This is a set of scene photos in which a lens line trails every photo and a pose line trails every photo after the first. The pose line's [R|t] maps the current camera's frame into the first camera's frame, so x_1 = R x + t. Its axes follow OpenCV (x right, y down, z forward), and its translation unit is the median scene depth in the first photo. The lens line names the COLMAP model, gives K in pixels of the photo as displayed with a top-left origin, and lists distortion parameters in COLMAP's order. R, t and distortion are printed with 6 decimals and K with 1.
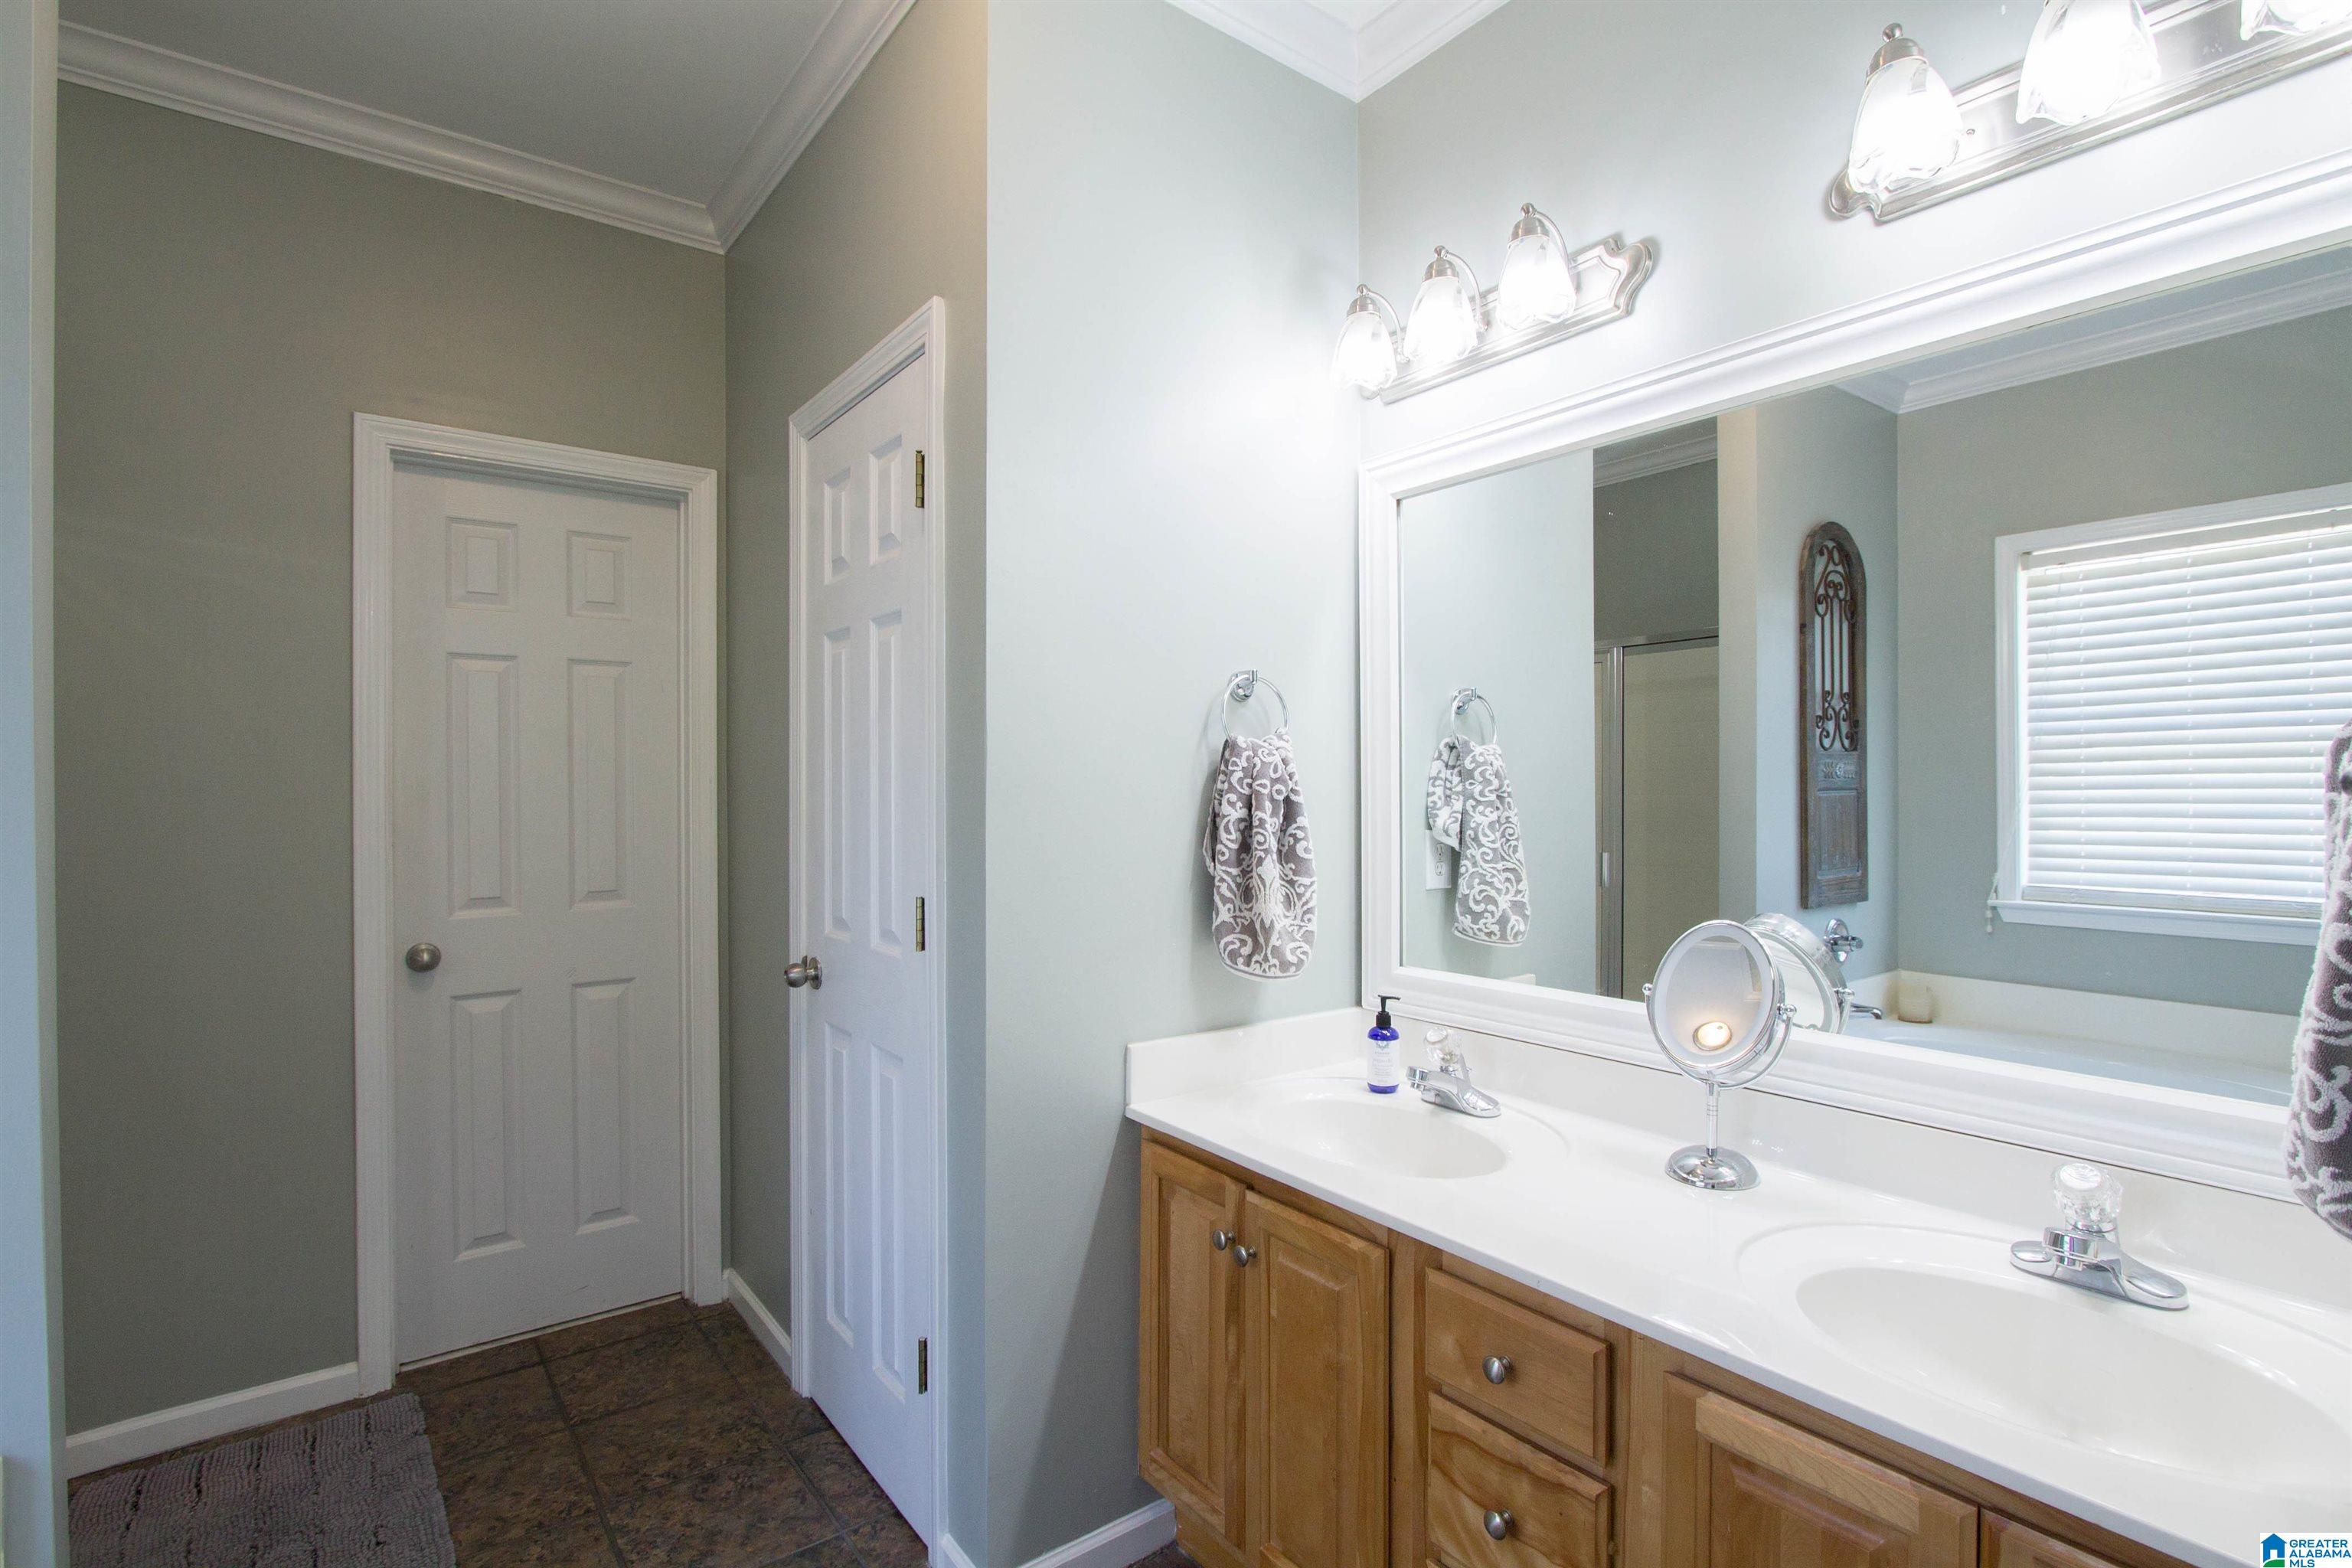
lens RADIAL K [[1114.0, 0, 1187.3], [0, 1114.0, 785.3], [0, 0, 1]] dist [-0.023696, 0.007612]
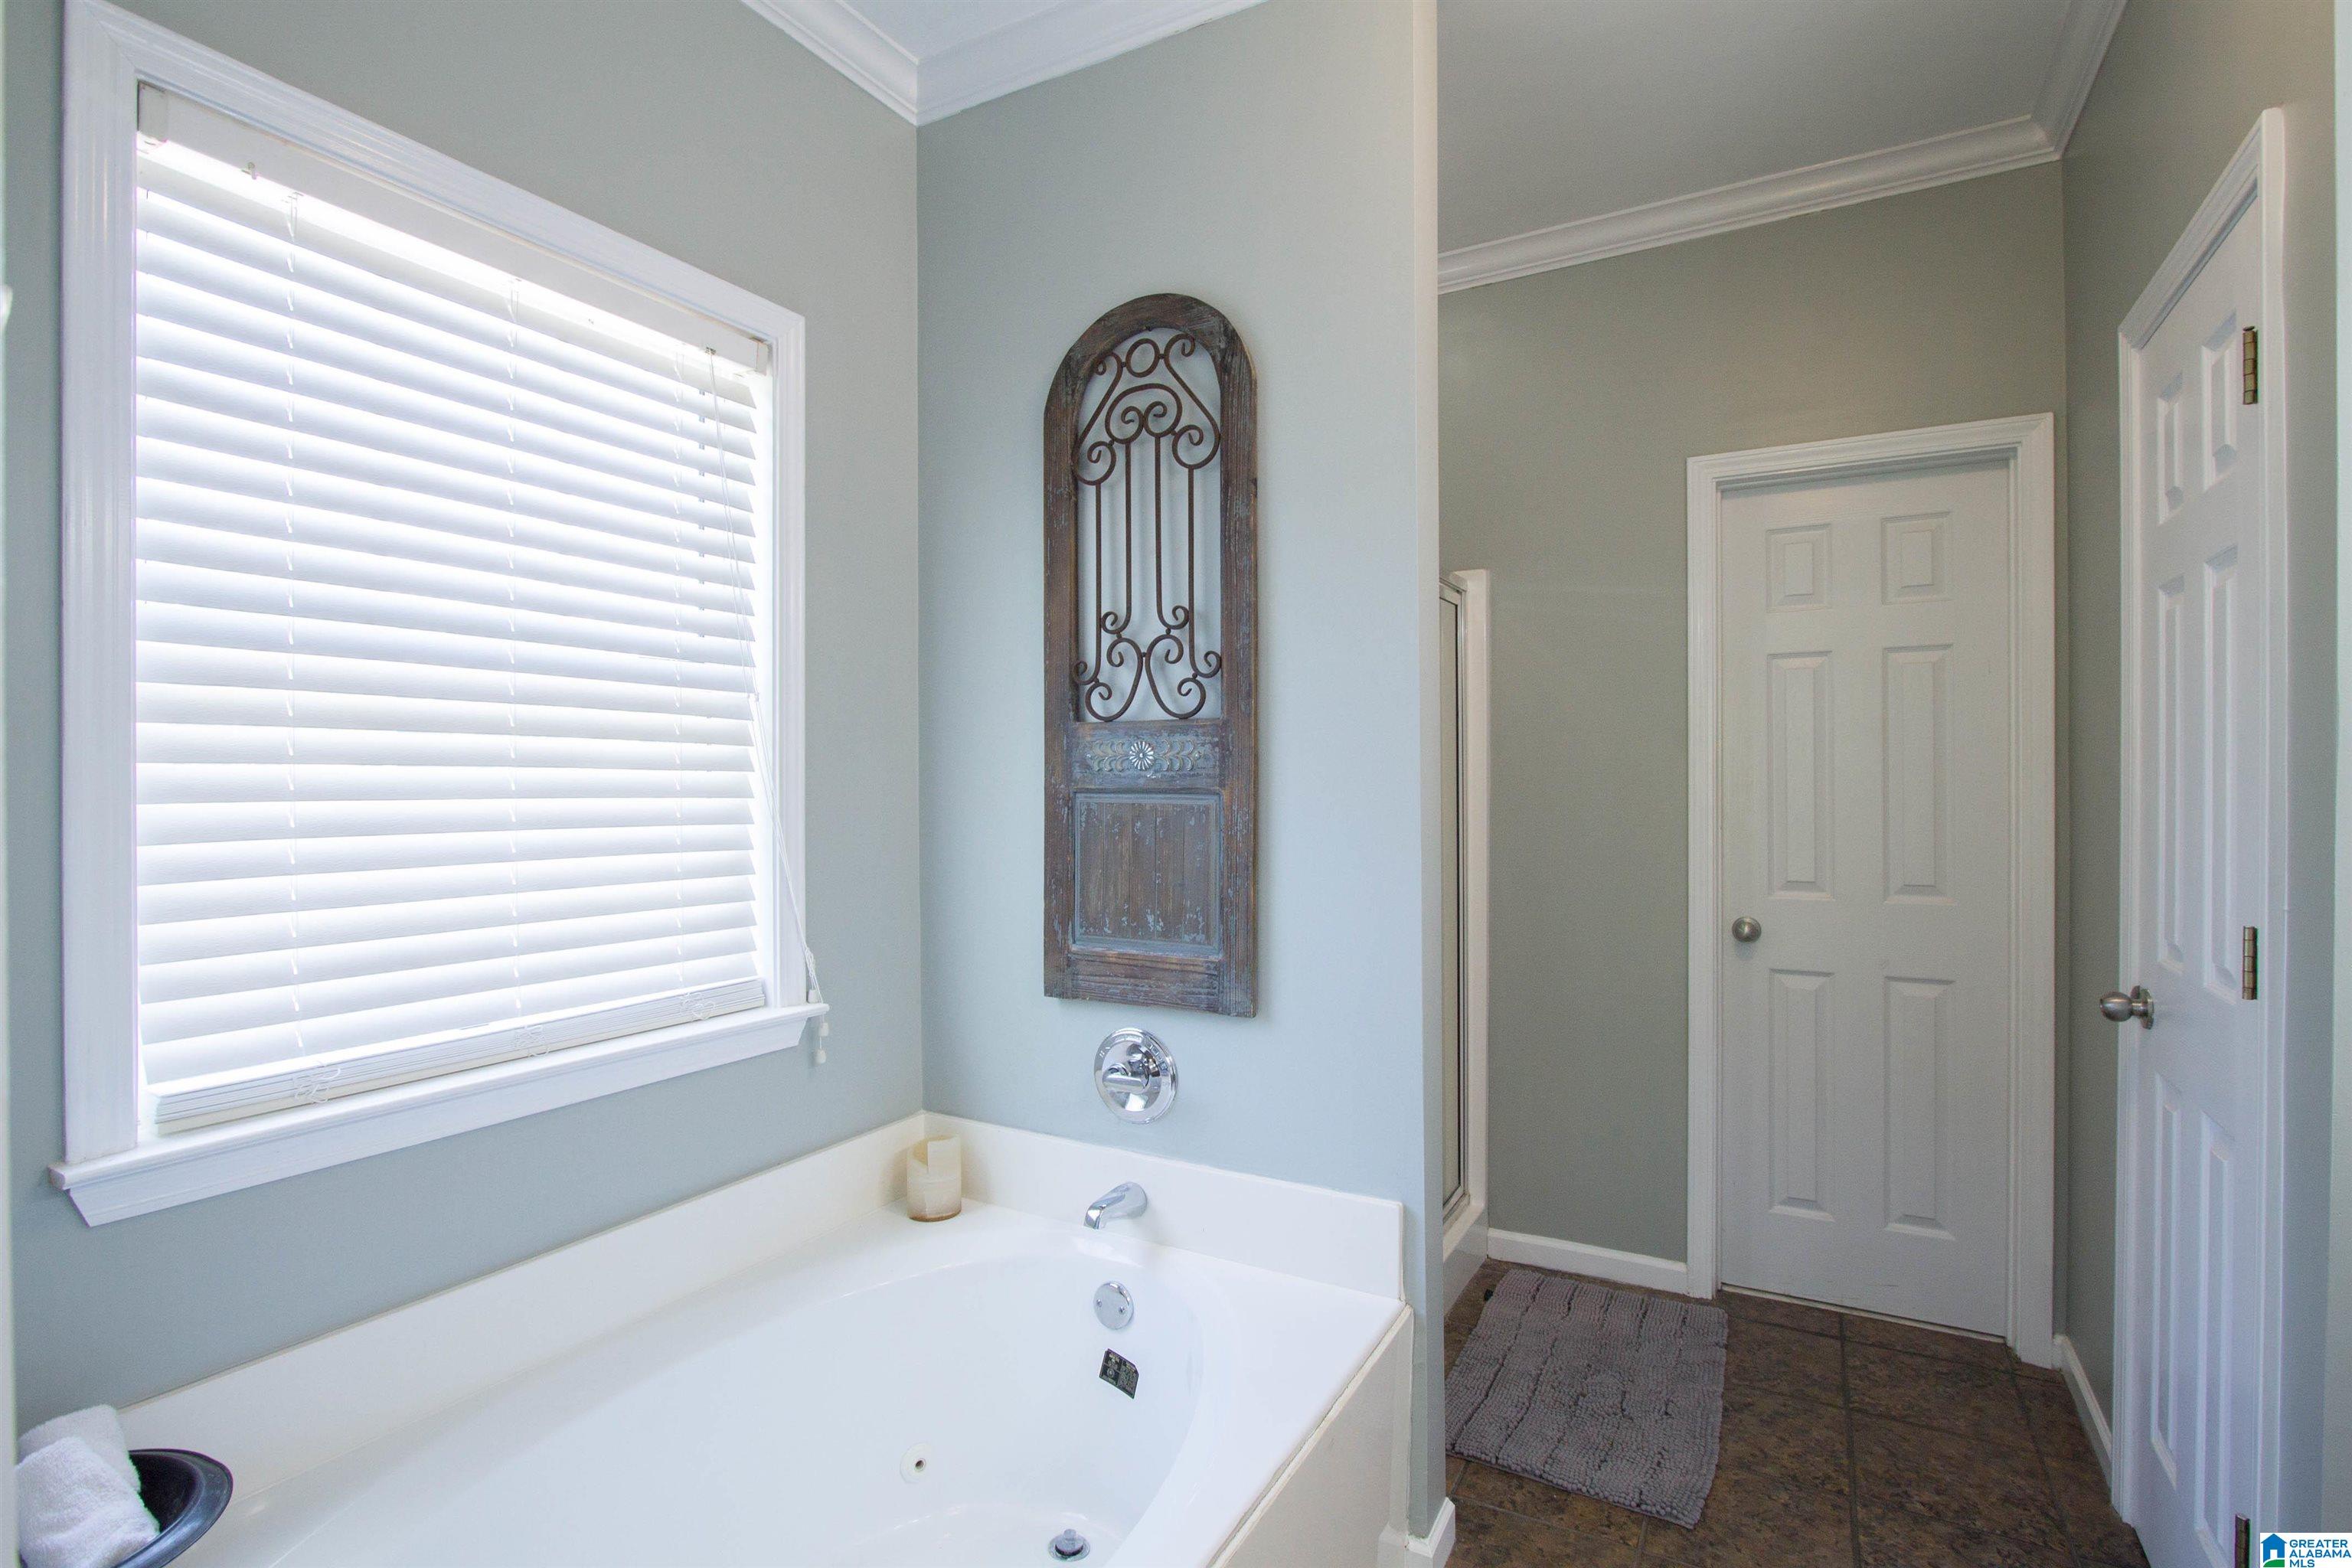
lens RADIAL K [[1114.0, 0, 1187.3], [0, 1114.0, 785.3], [0, 0, 1]] dist [-0.023696, 0.007612]
pose [[0.390908, 0.007516, -0.920399, 0.123900], [0.002745, 0.999953, 0.009332, -0.002494], [0.920426, -0.006174, 0.390868, 0.044672]]
